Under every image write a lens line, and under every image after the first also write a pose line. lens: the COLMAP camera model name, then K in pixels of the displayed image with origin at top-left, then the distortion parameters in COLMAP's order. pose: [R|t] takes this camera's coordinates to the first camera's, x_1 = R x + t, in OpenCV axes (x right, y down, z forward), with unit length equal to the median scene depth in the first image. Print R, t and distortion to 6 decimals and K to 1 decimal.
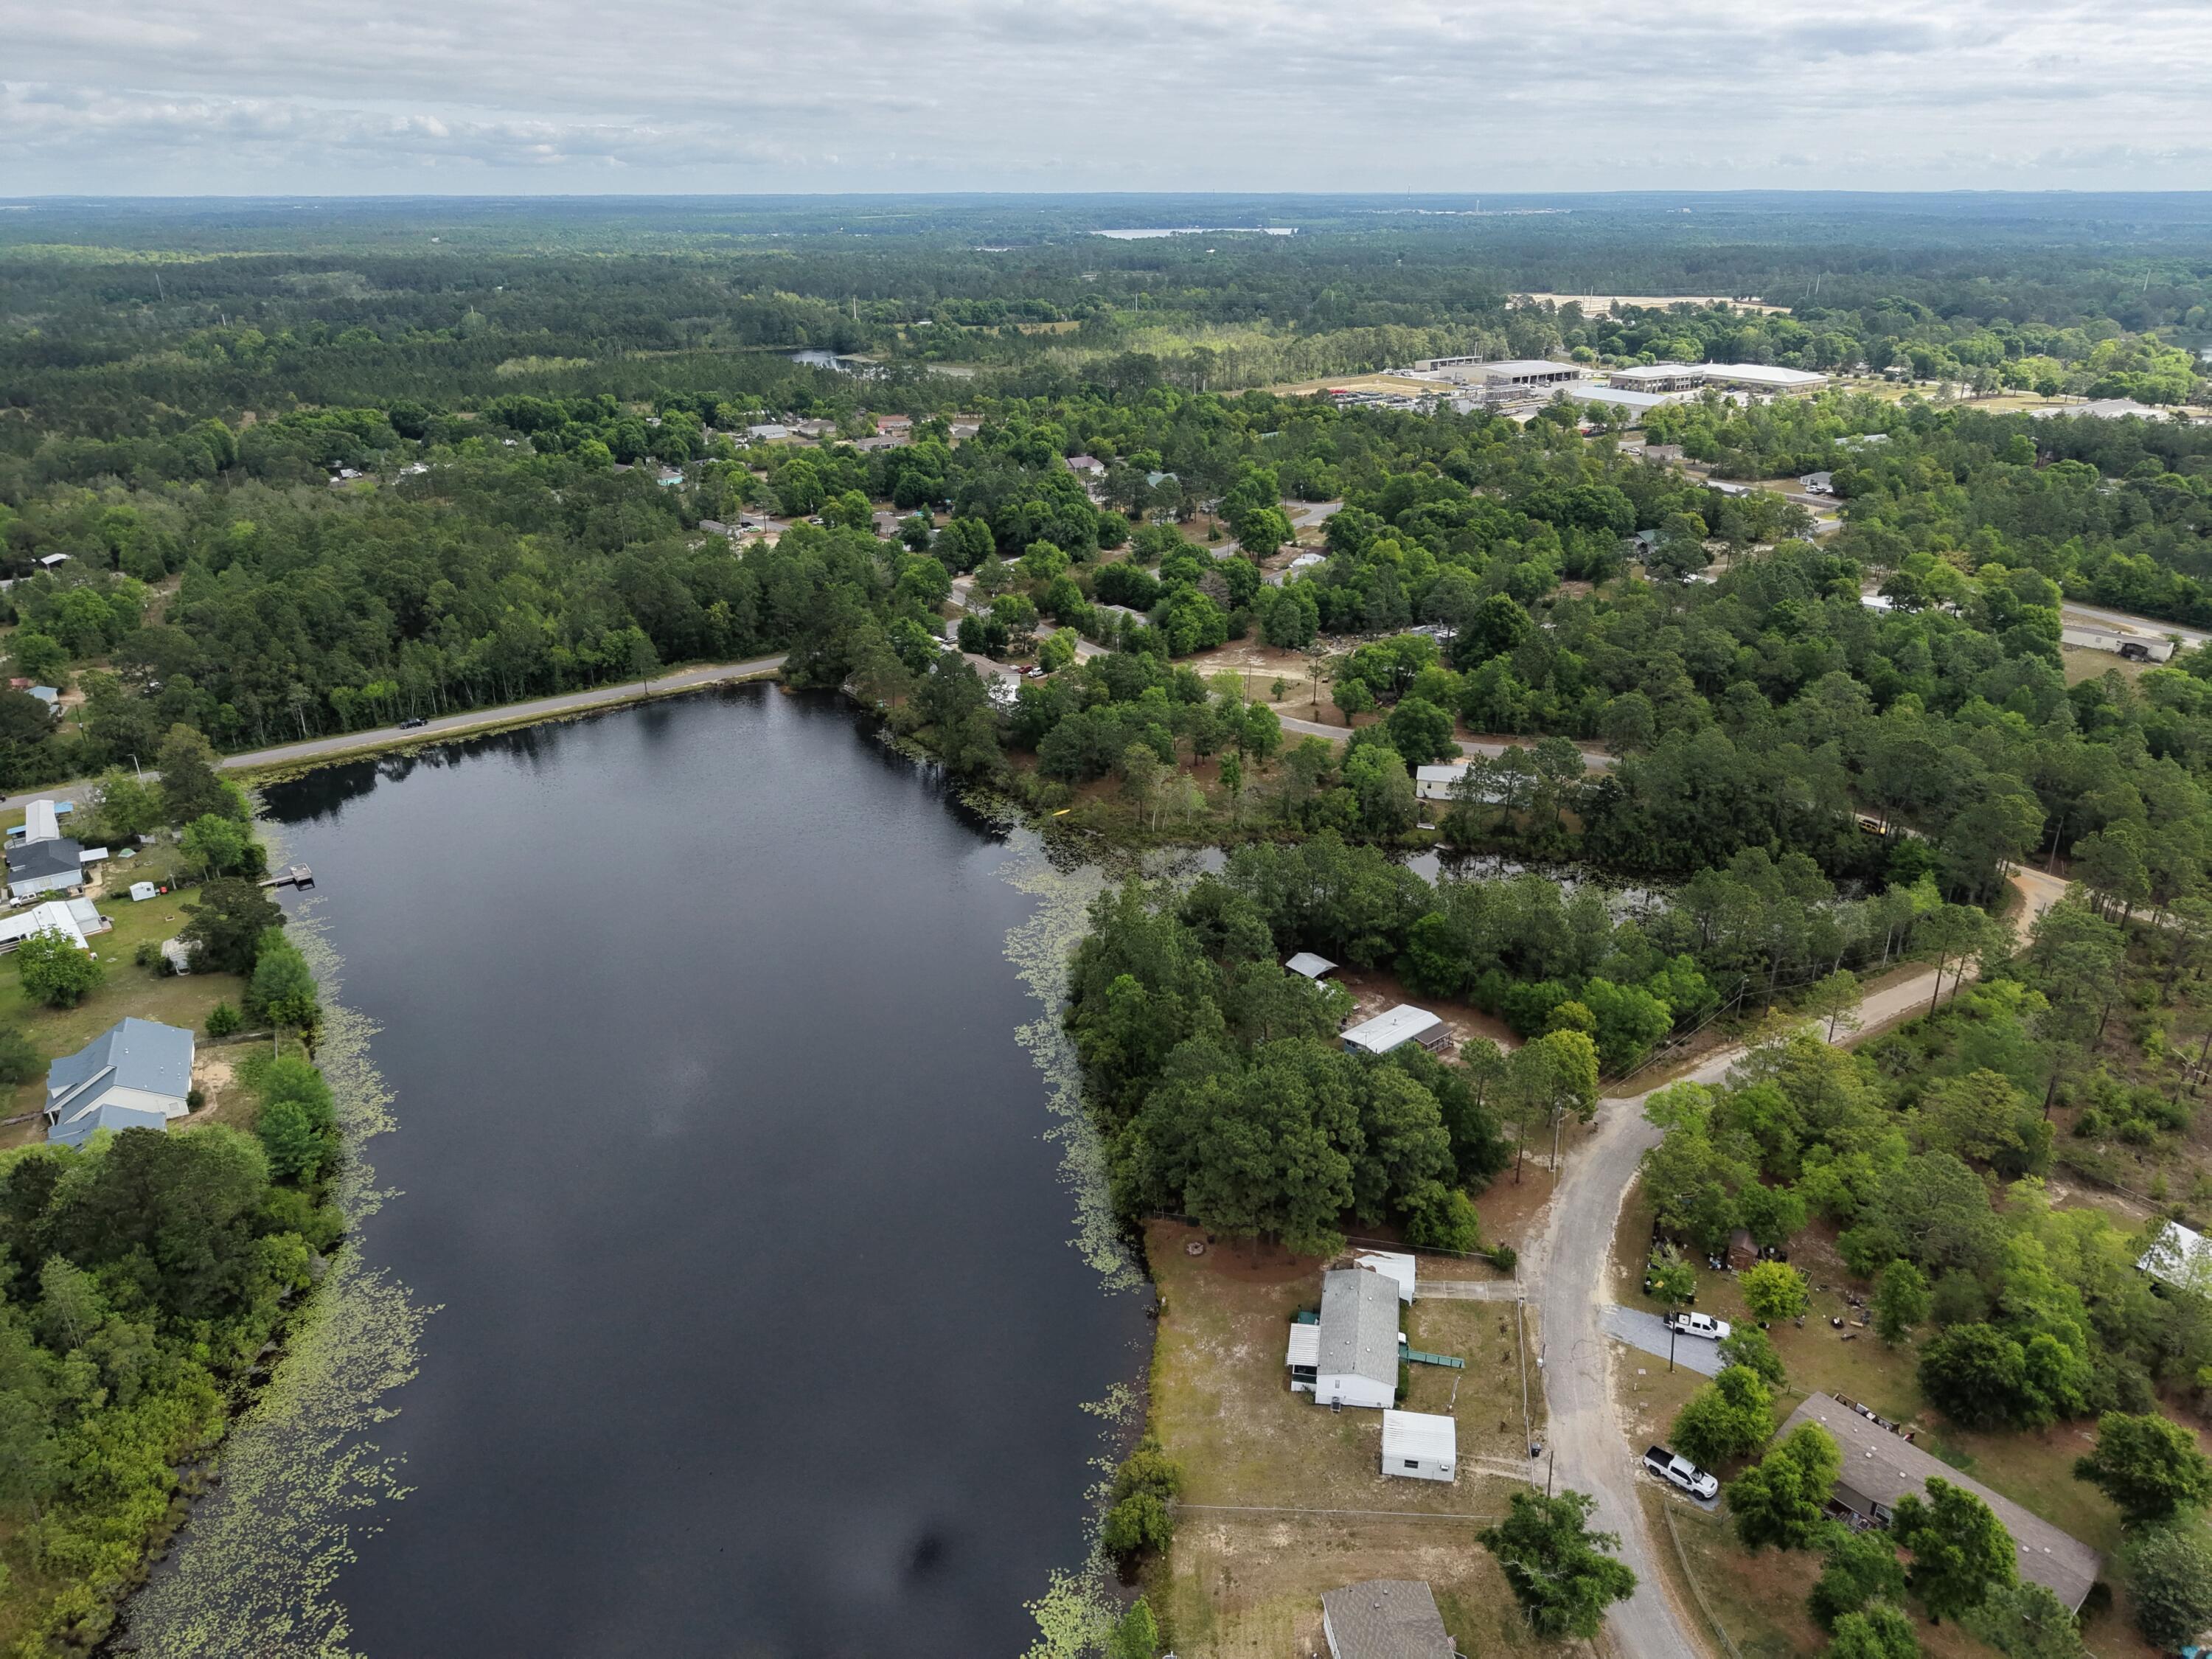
lens RADIAL K [[1480.5, 0, 1106.0], [0, 1480.5, 829.5], [0, 0, 1]] dist [0.012116, -0.008438]
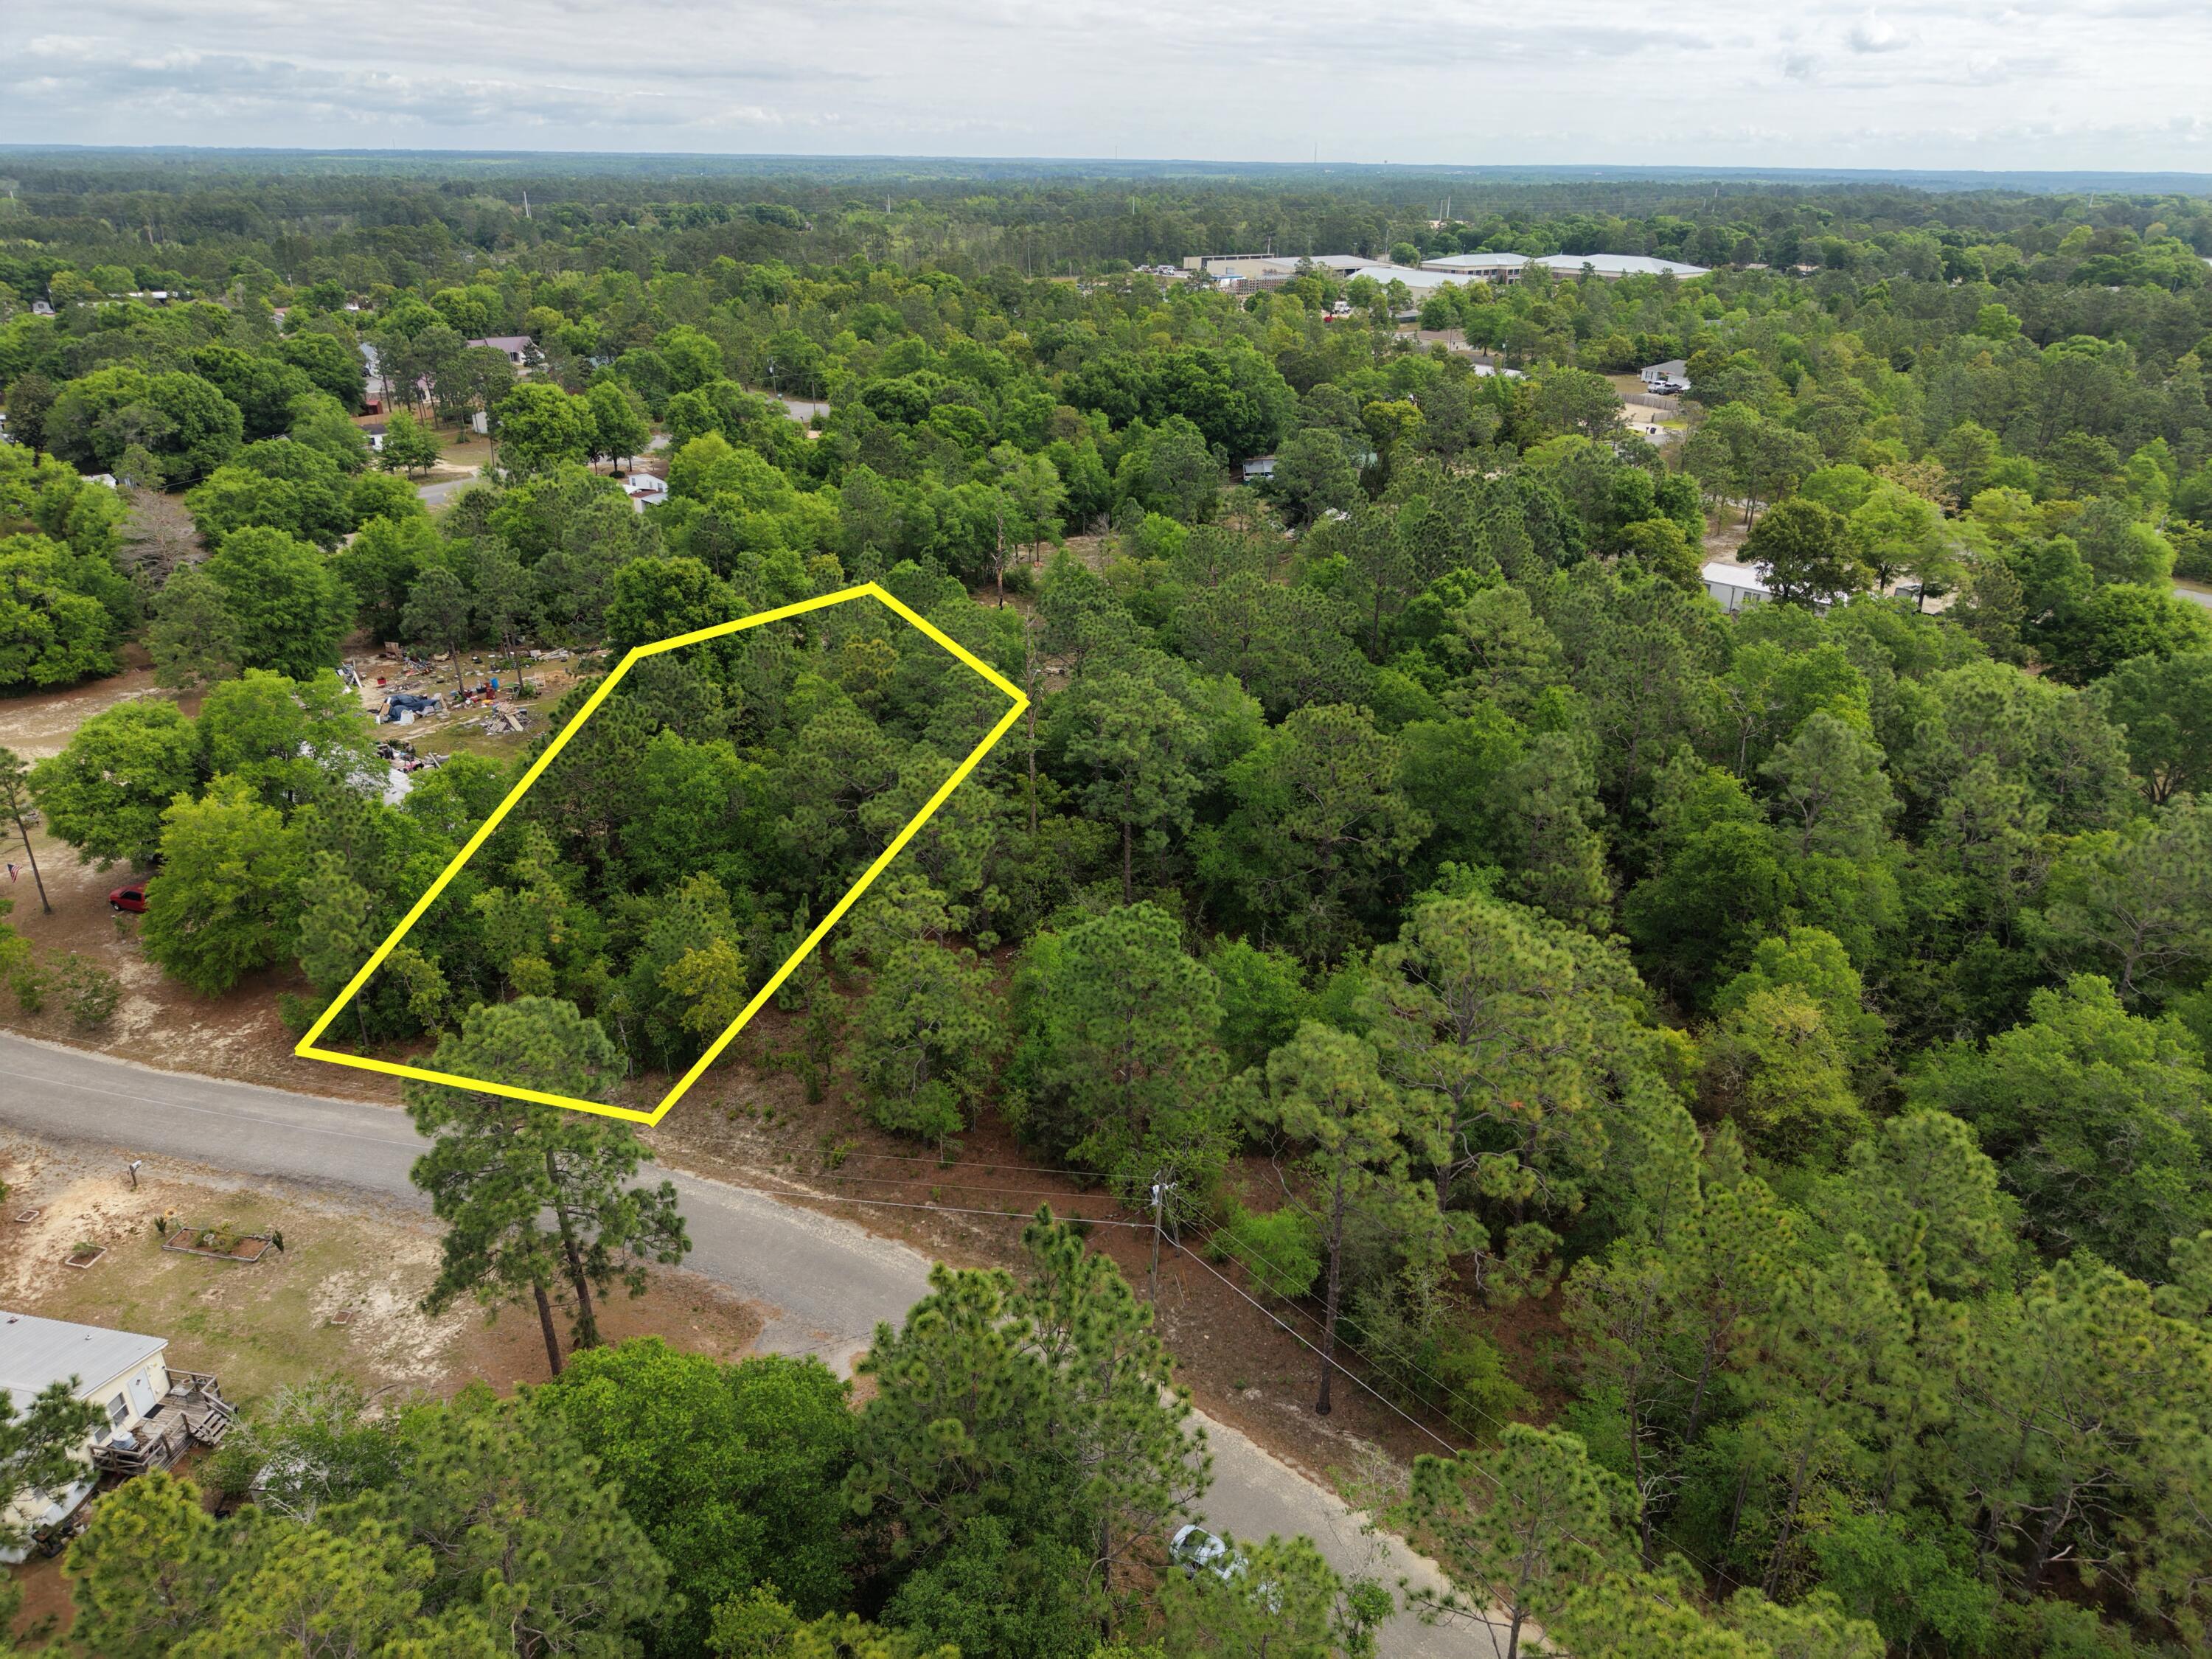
lens RADIAL K [[1480.5, 0, 1106.0], [0, 1480.5, 829.5], [0, 0, 1]] dist [0.012116, -0.008438]
pose [[0.998863, -0.007234, 0.047128, 0.232151], [0.006427, 0.999830, 0.017264, -0.065420], [-0.047245, -0.016941, 0.998740, 0.426233]]
